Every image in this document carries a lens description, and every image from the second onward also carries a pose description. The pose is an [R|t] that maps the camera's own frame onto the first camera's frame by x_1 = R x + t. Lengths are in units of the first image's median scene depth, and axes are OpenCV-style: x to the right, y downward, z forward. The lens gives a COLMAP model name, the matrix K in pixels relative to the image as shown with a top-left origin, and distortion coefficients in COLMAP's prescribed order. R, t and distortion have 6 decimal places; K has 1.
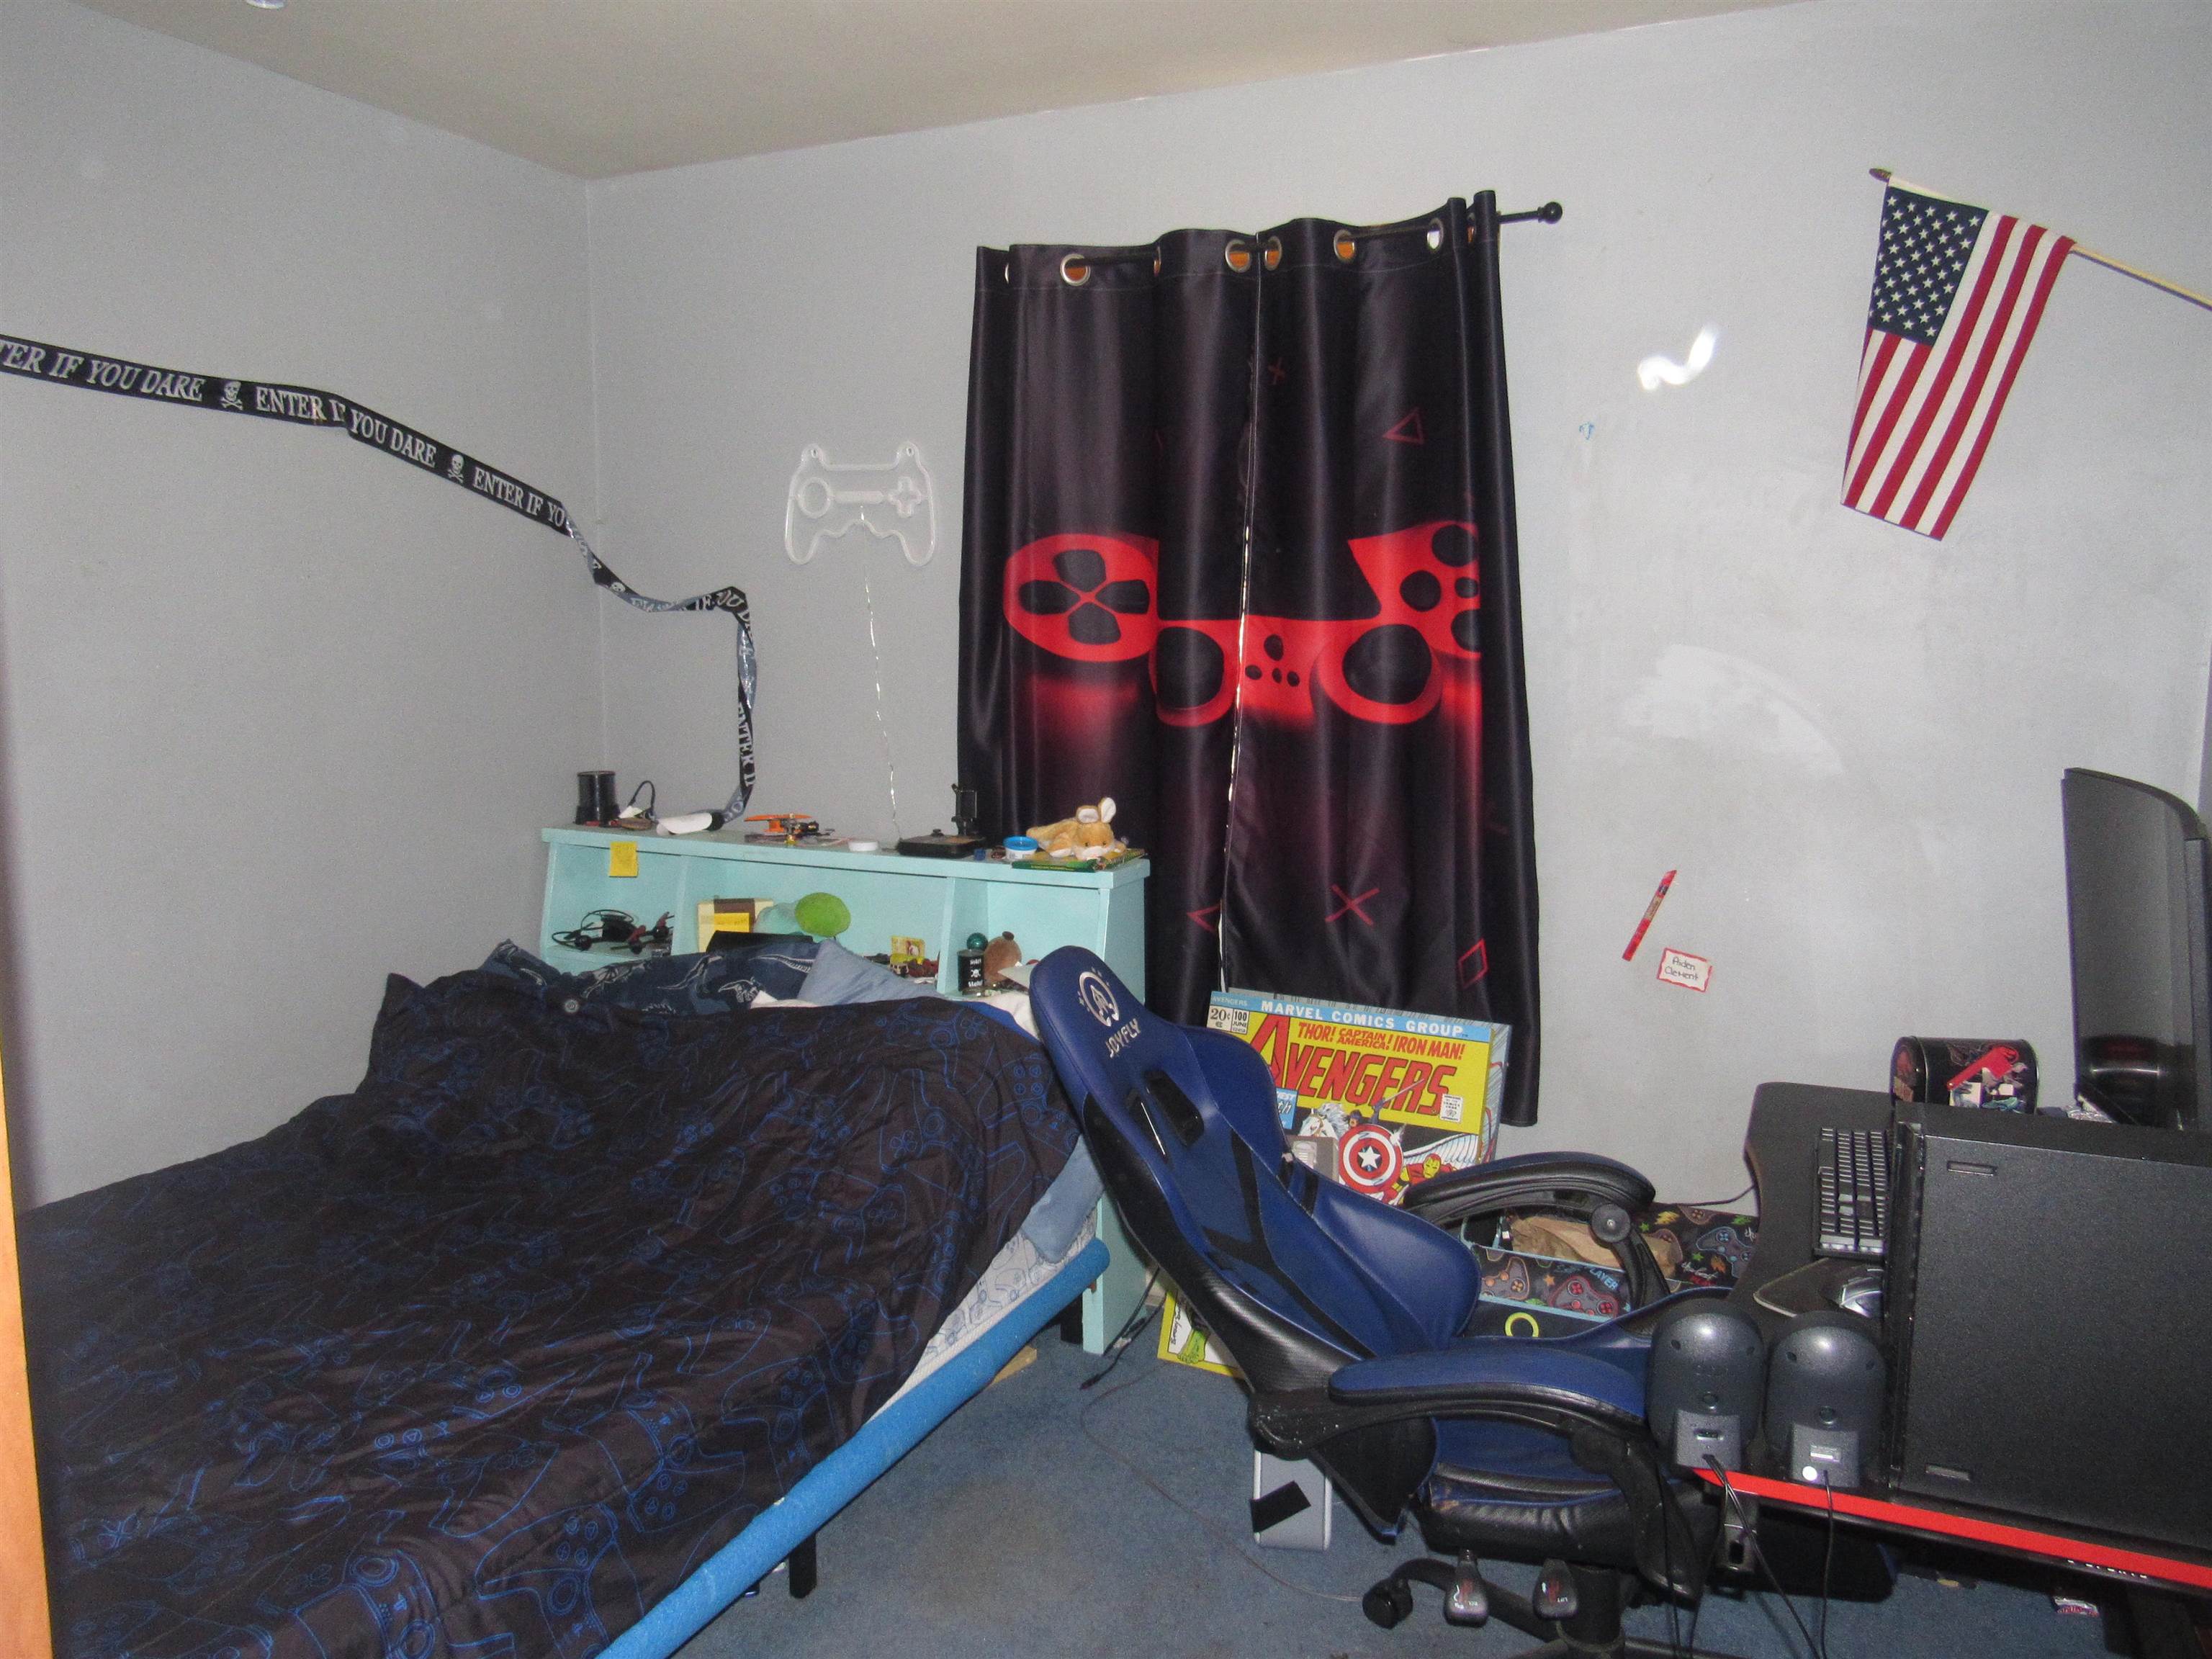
lens RADIAL K [[1583.6, 0, 1107.4], [0, 1583.6, 841.7], [0, 0, 1]] dist [-0.039661, 0.021829]
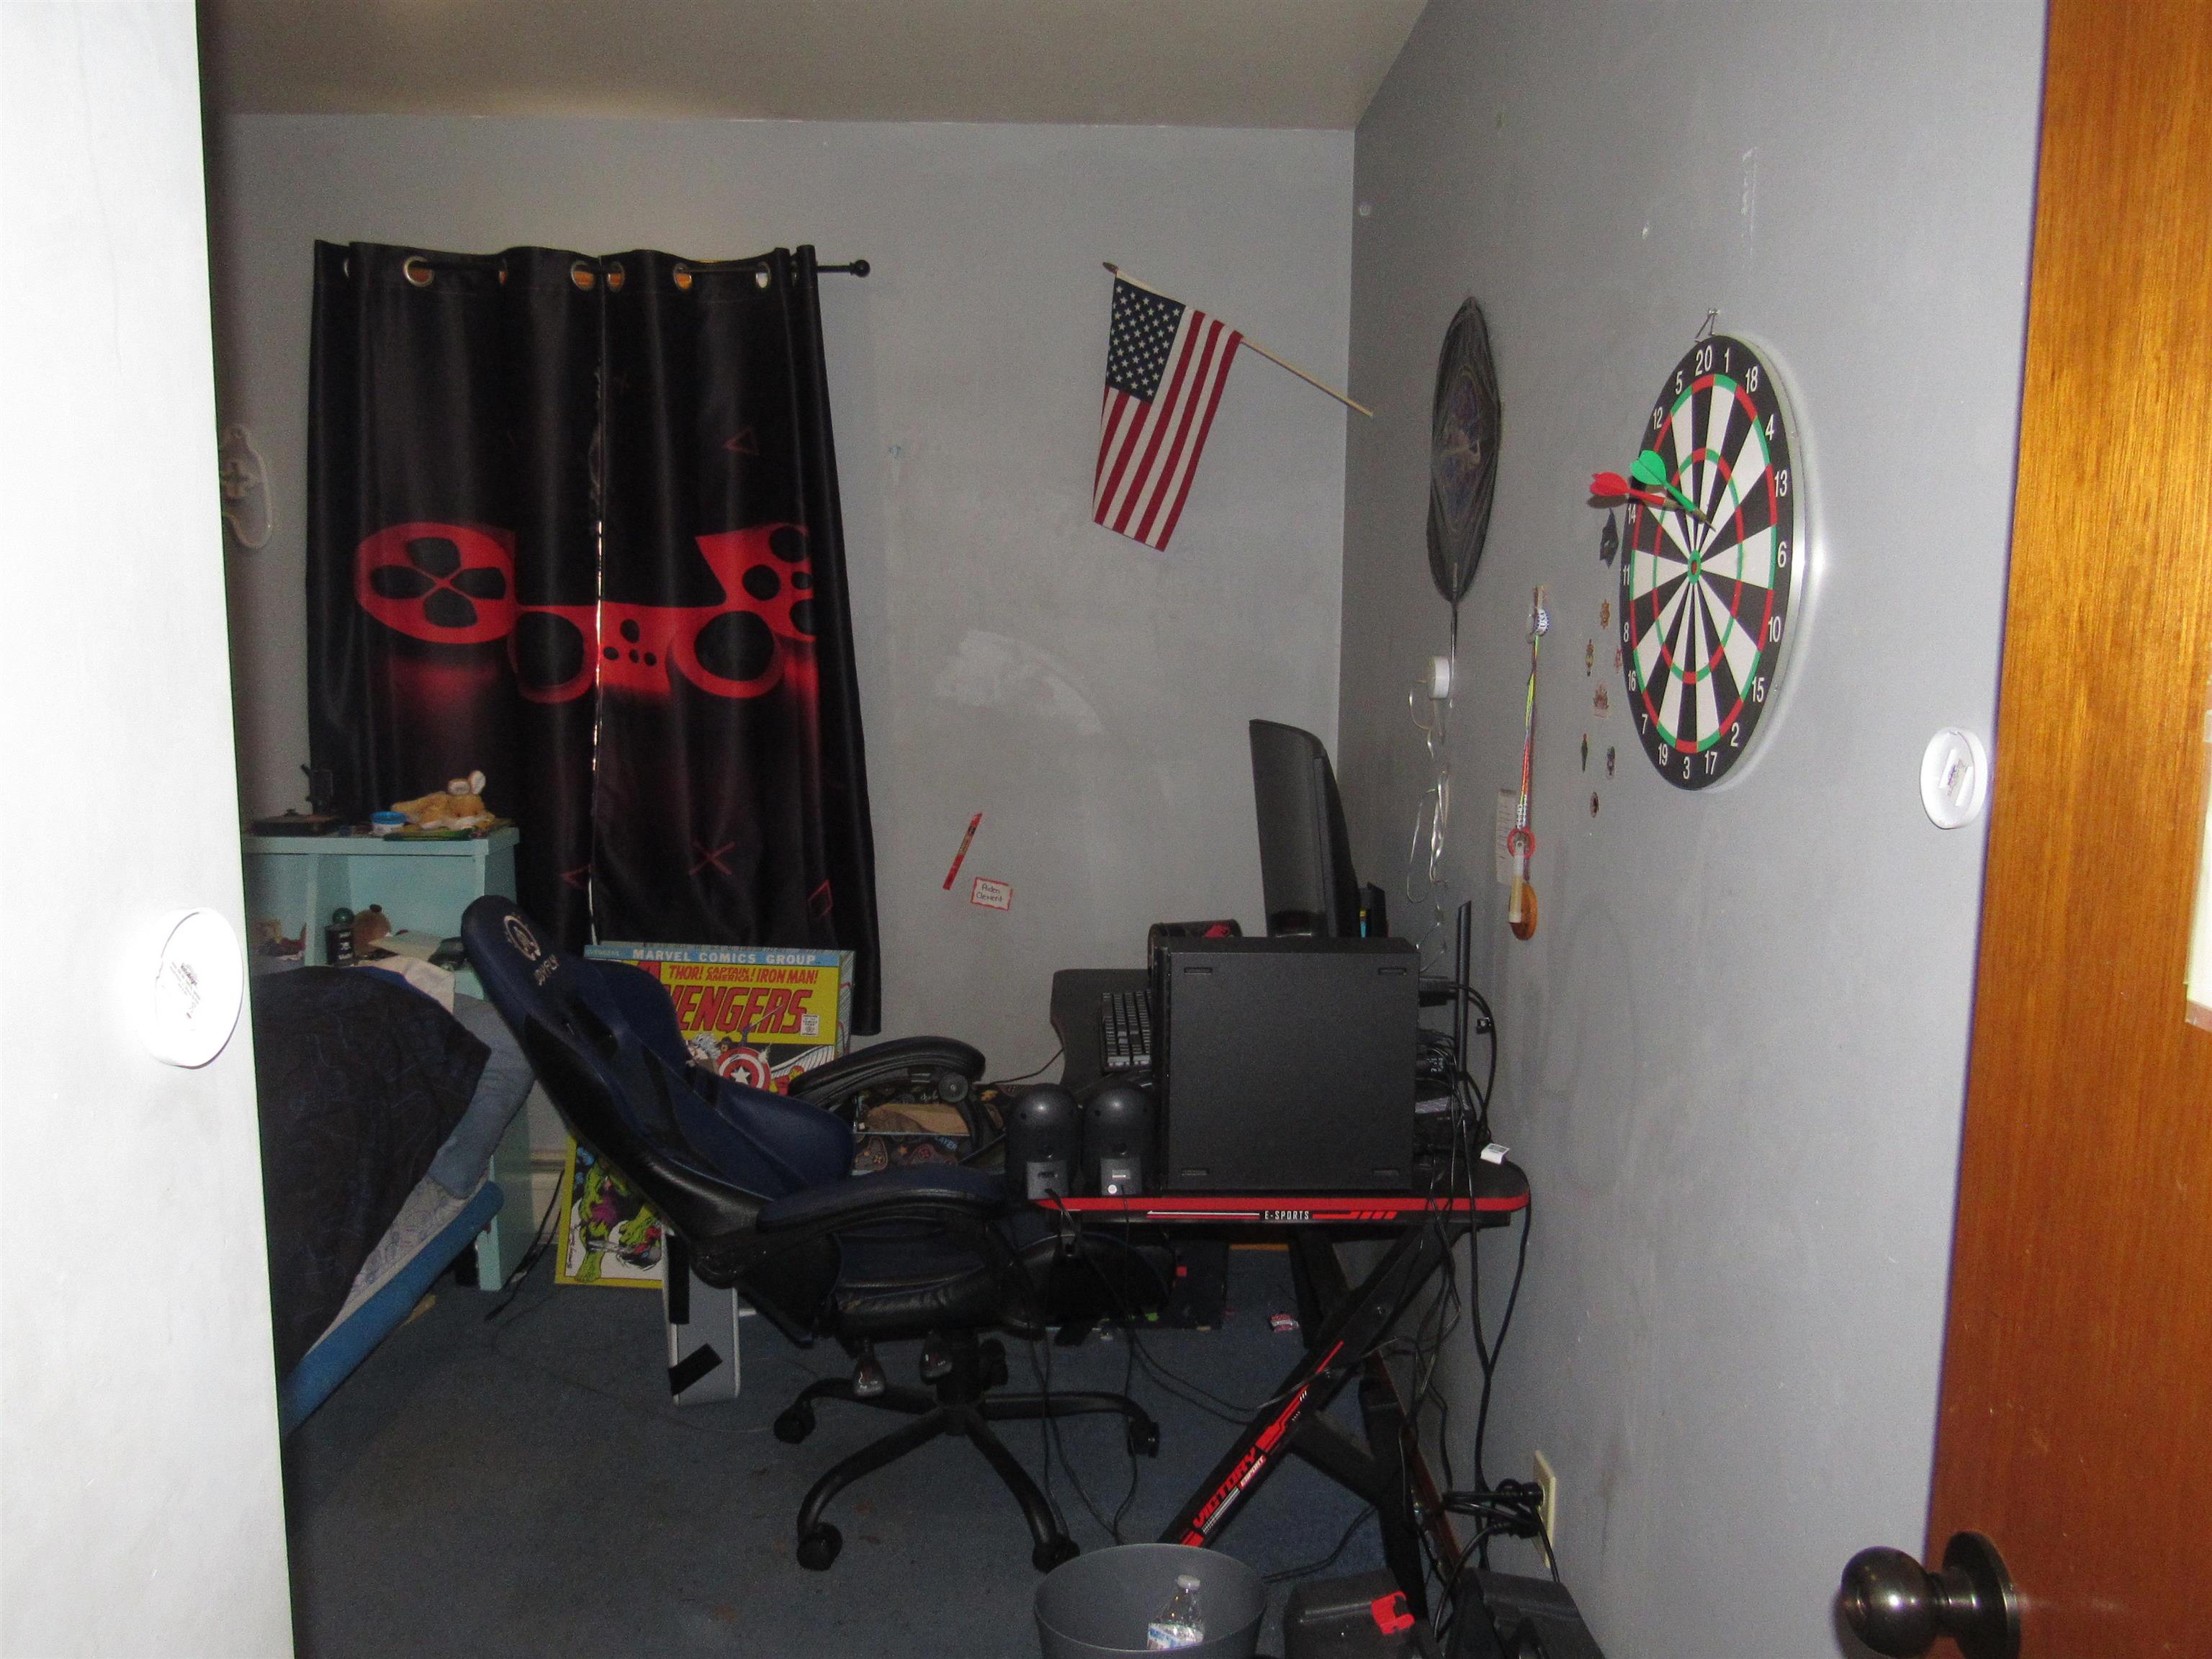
lens RADIAL K [[1583.6, 0, 1107.4], [0, 1583.6, 841.7], [0, 0, 1]] dist [-0.039661, 0.021829]
pose [[0.901763, -0.050114, 0.429316, -0.080520], [0.045757, 0.998743, 0.020473, 0.019014], [-0.429802, 0.001182, 0.902922, -0.155360]]
